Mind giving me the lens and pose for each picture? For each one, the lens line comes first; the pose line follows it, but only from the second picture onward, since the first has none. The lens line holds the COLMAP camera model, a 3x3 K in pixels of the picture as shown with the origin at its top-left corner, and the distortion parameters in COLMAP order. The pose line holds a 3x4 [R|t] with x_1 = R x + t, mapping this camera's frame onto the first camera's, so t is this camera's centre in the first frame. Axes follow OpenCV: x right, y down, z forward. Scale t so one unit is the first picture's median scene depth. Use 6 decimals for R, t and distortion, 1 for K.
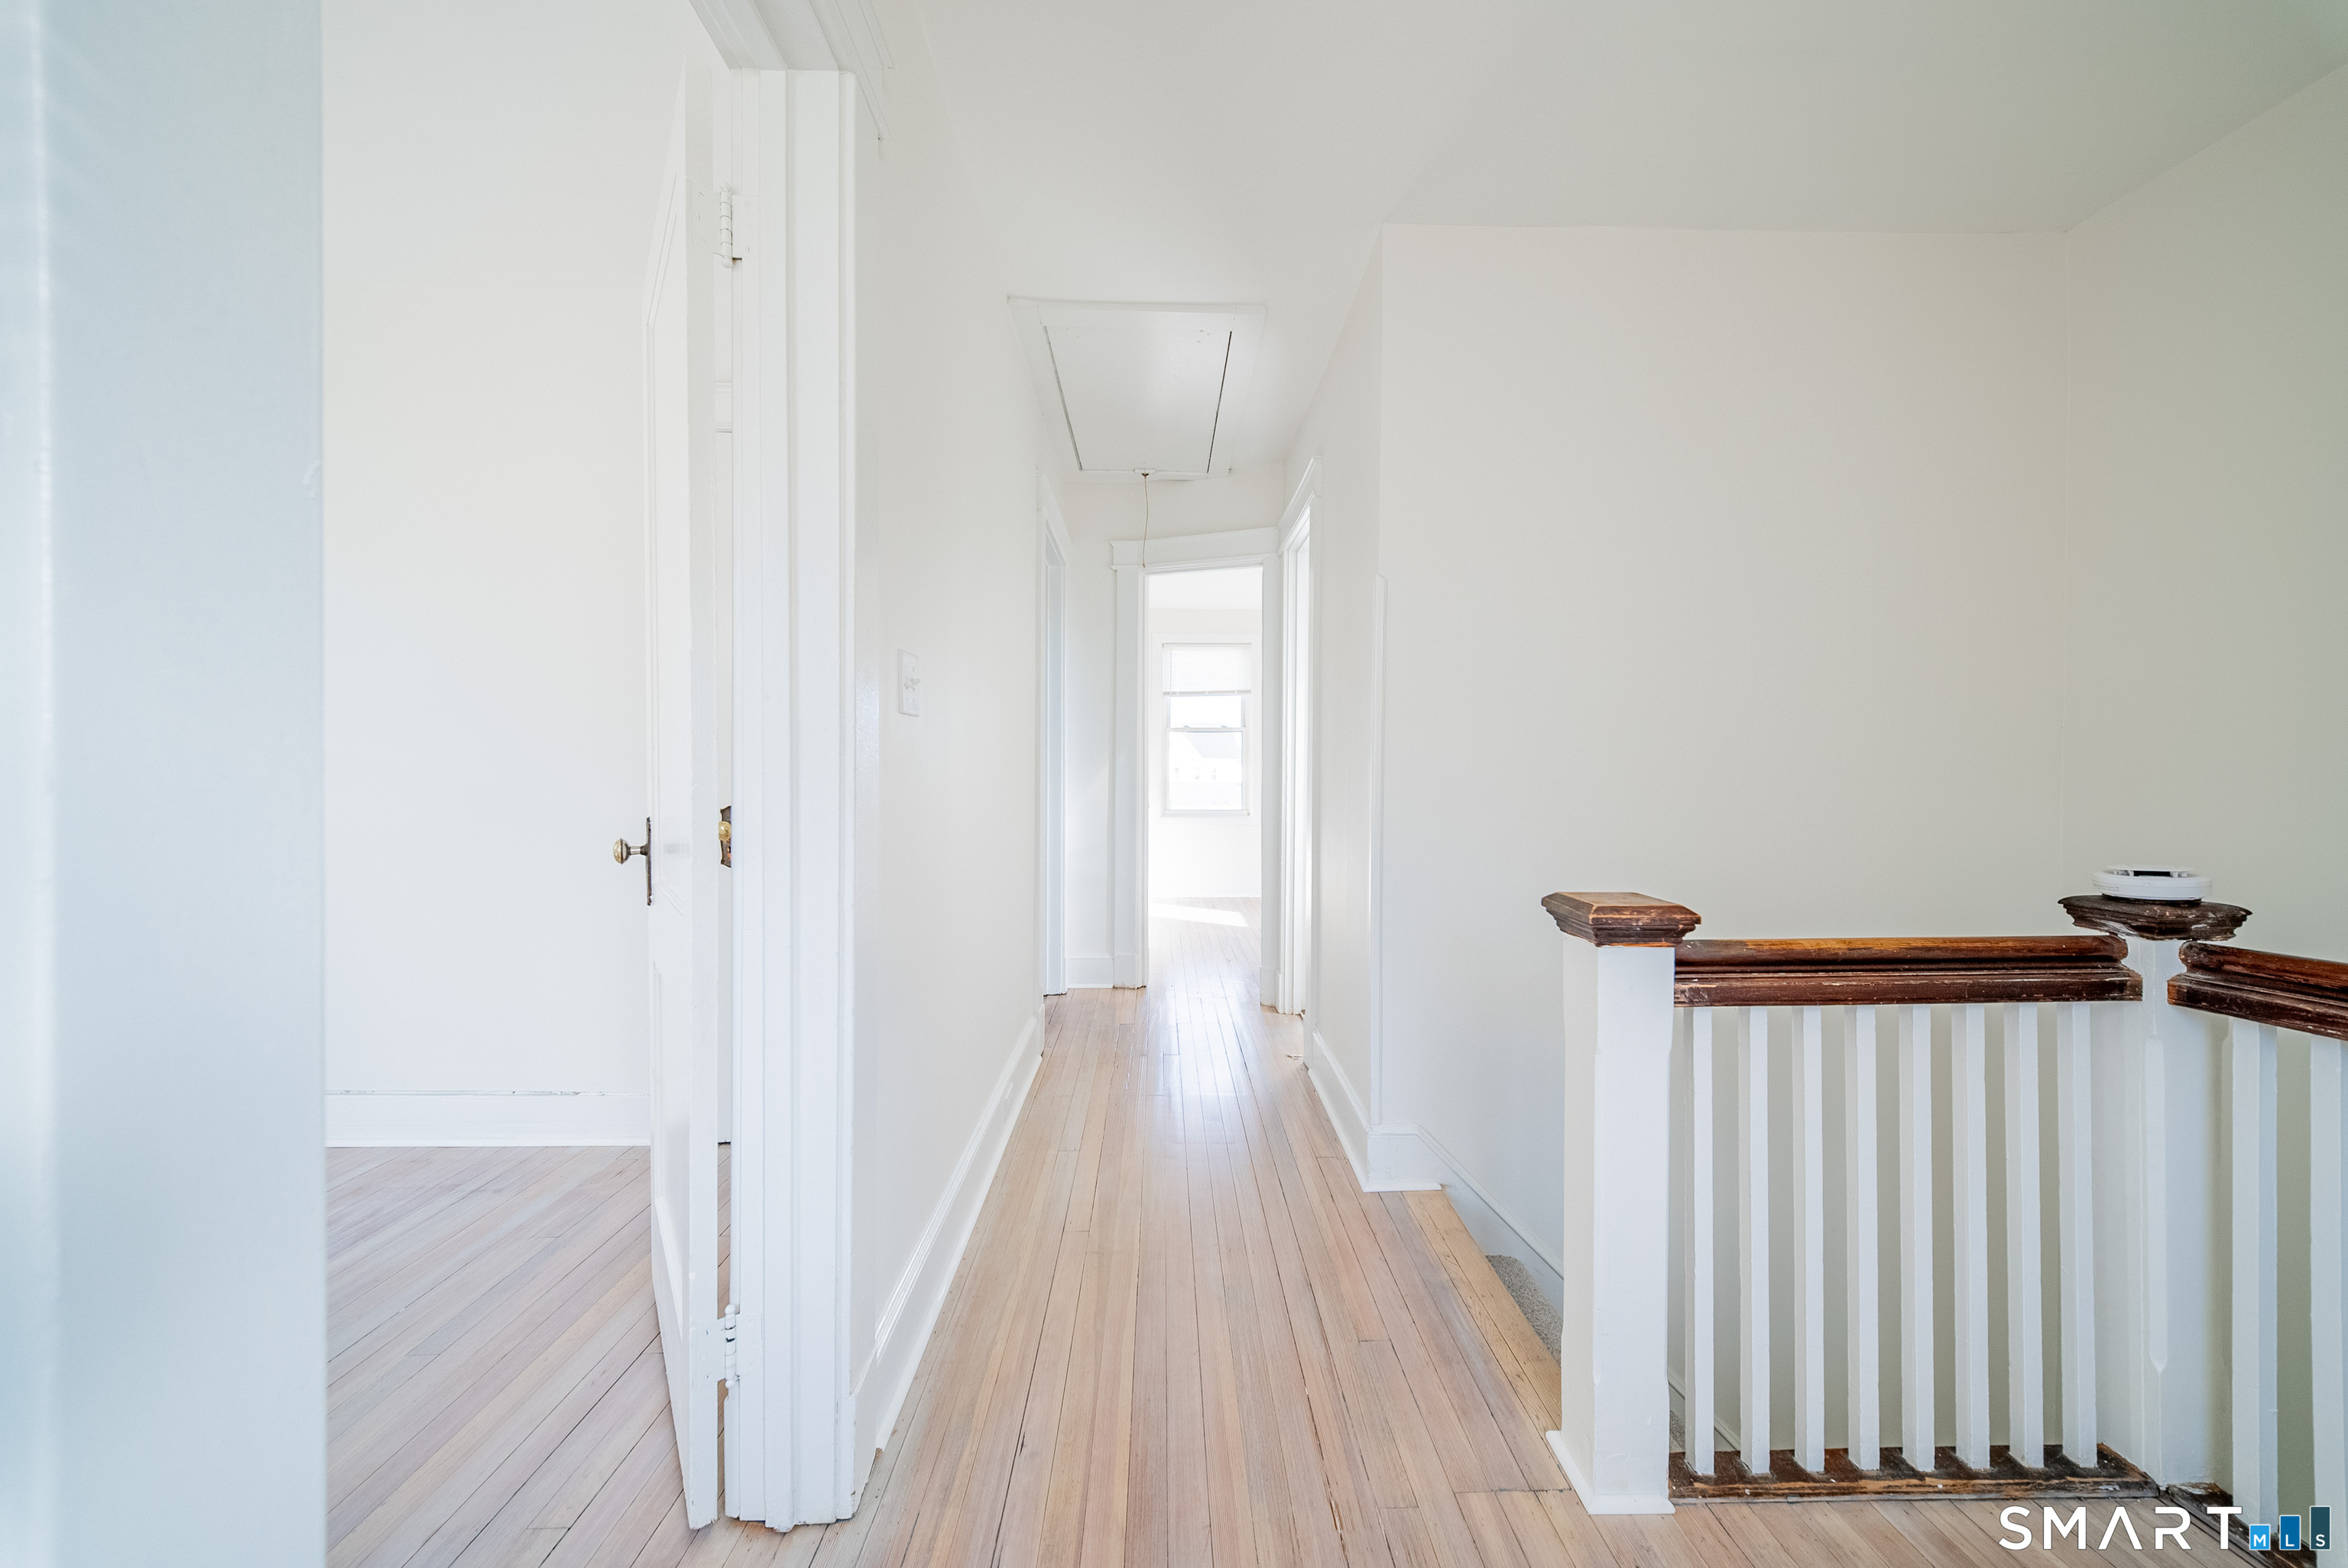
lens RADIAL K [[815.9, 0, 1175.4], [0, 815.9, 776.7], [0, 0, 1]] dist [0.000203, -0.000237]
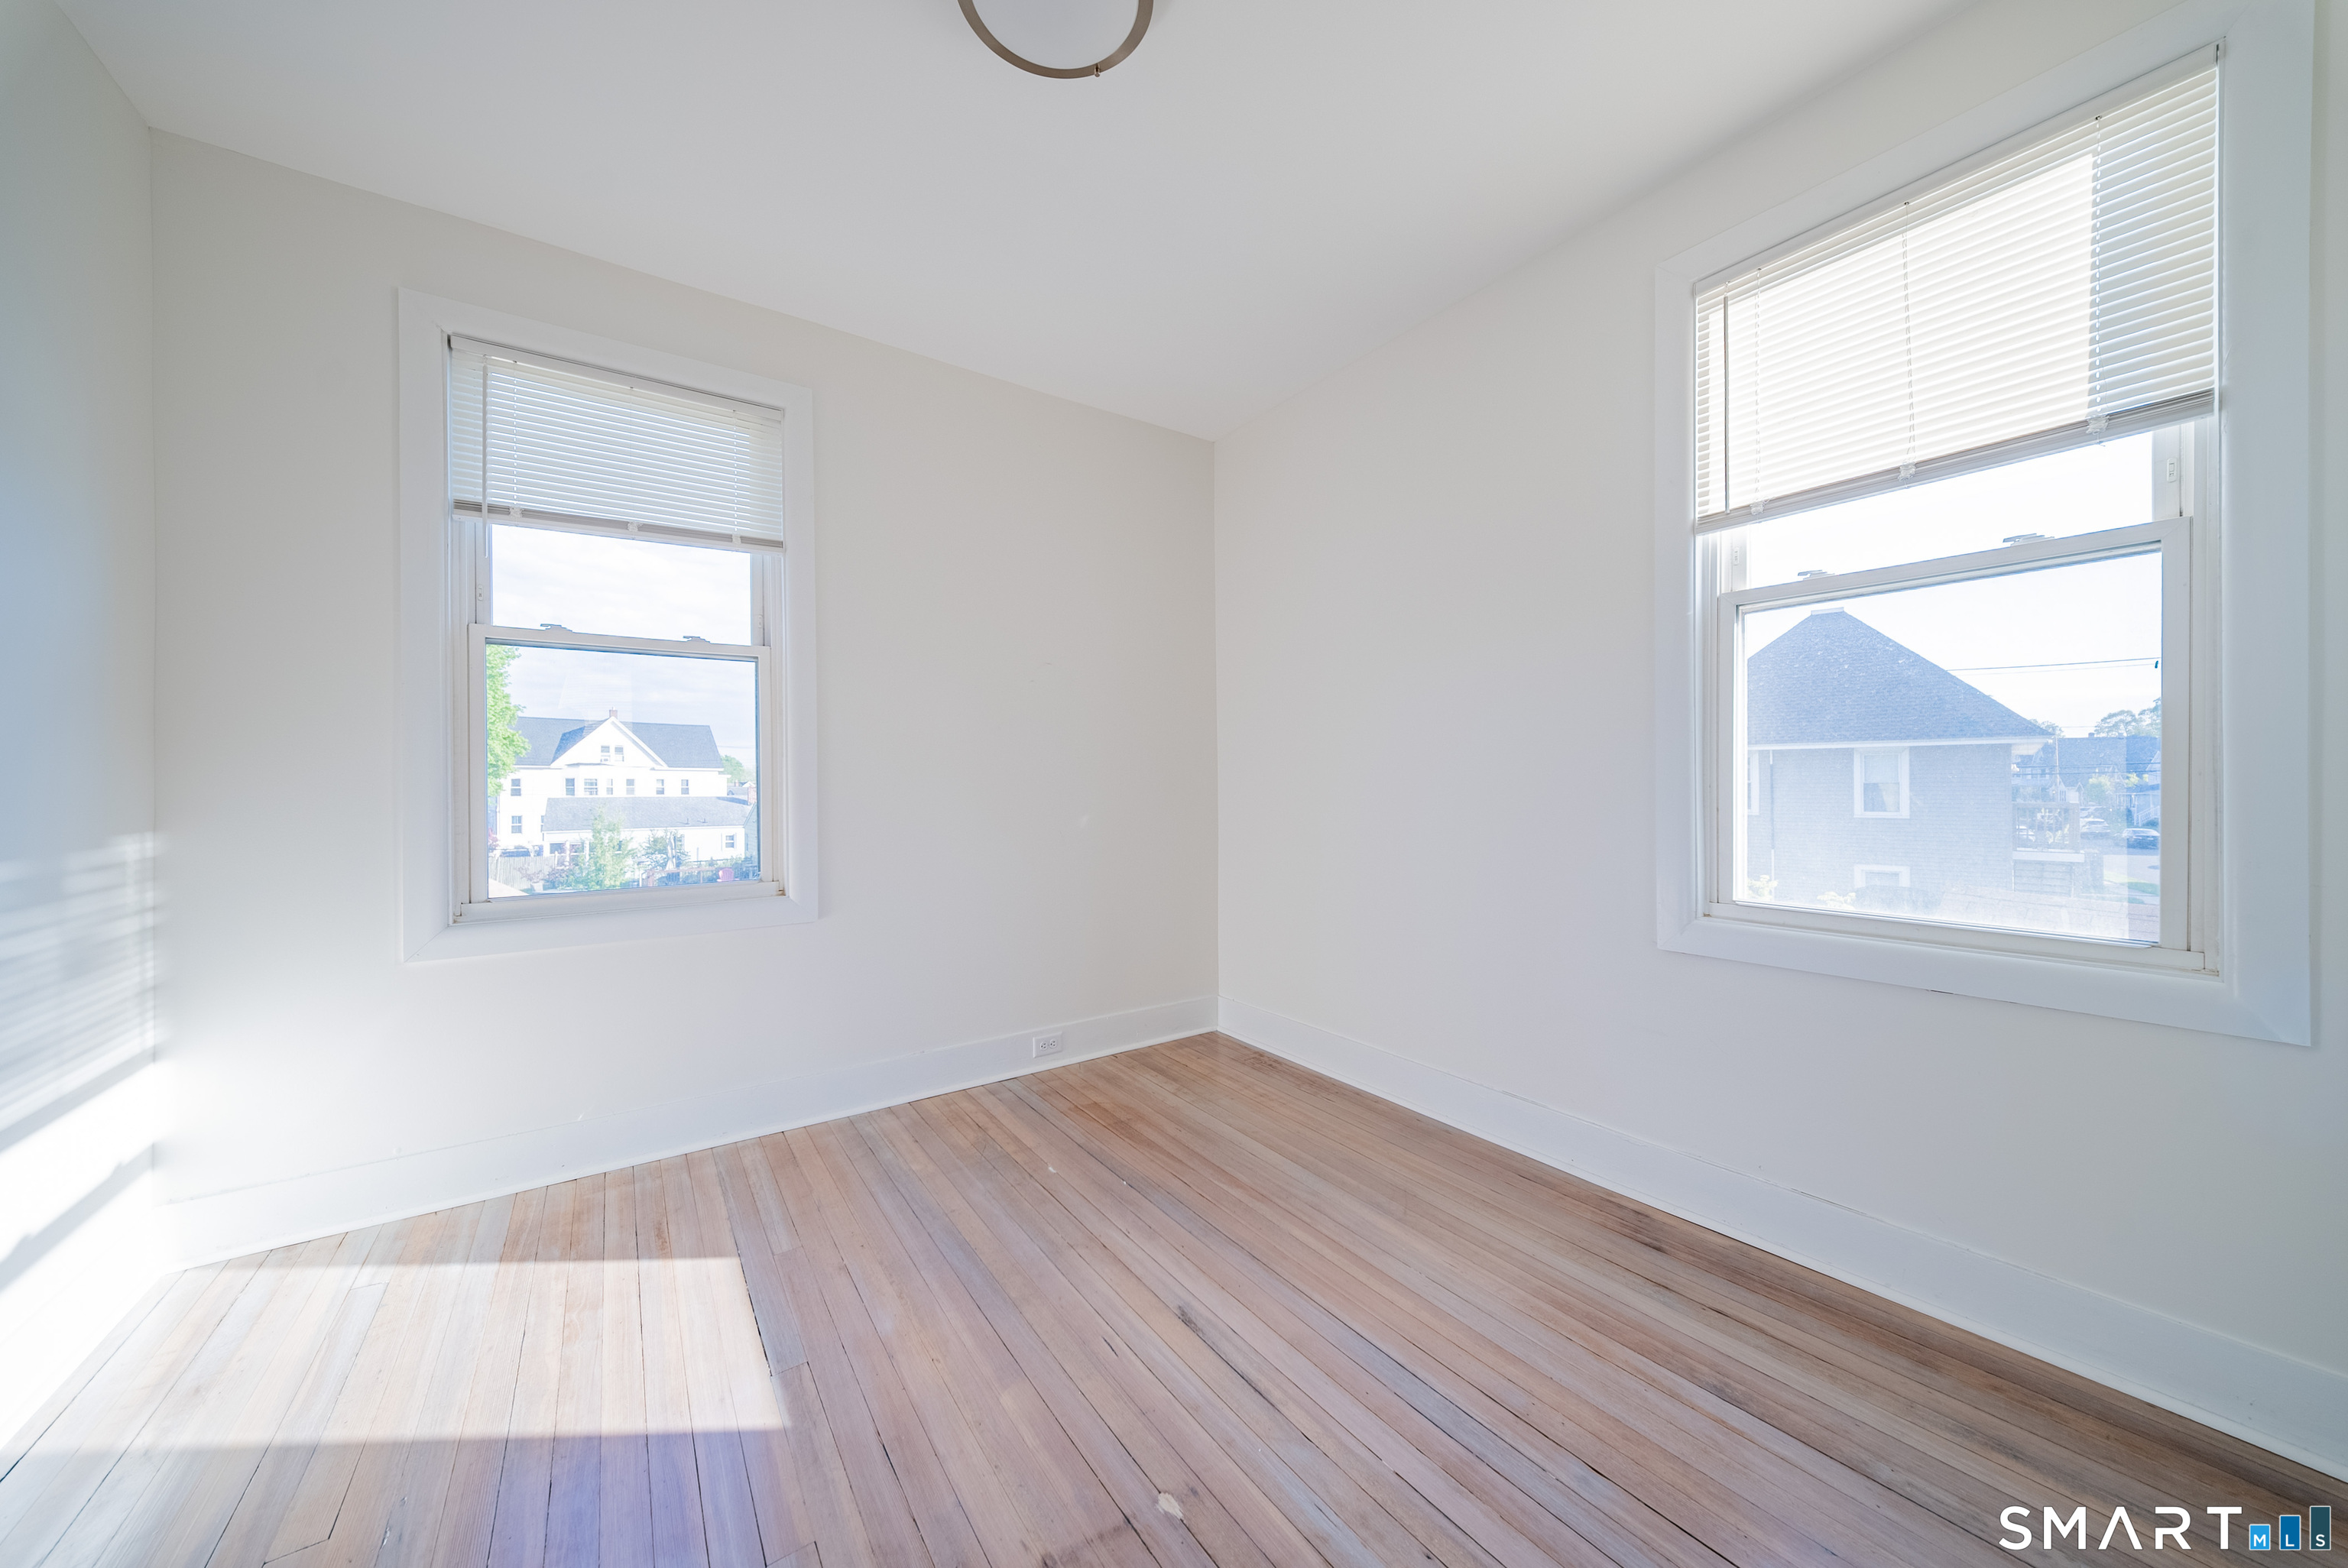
lens RADIAL K [[815.9, 0, 1171.0], [0, 815.9, 784.8], [0, 0, 1]] dist [0.000203, -0.000237]
pose [[0.823442, 0.001168, 0.567400, 0.031467], [-0.002230, 0.999997, 0.001178, -0.003977], [-0.567397, -0.002235, 0.823442, 0.620753]]
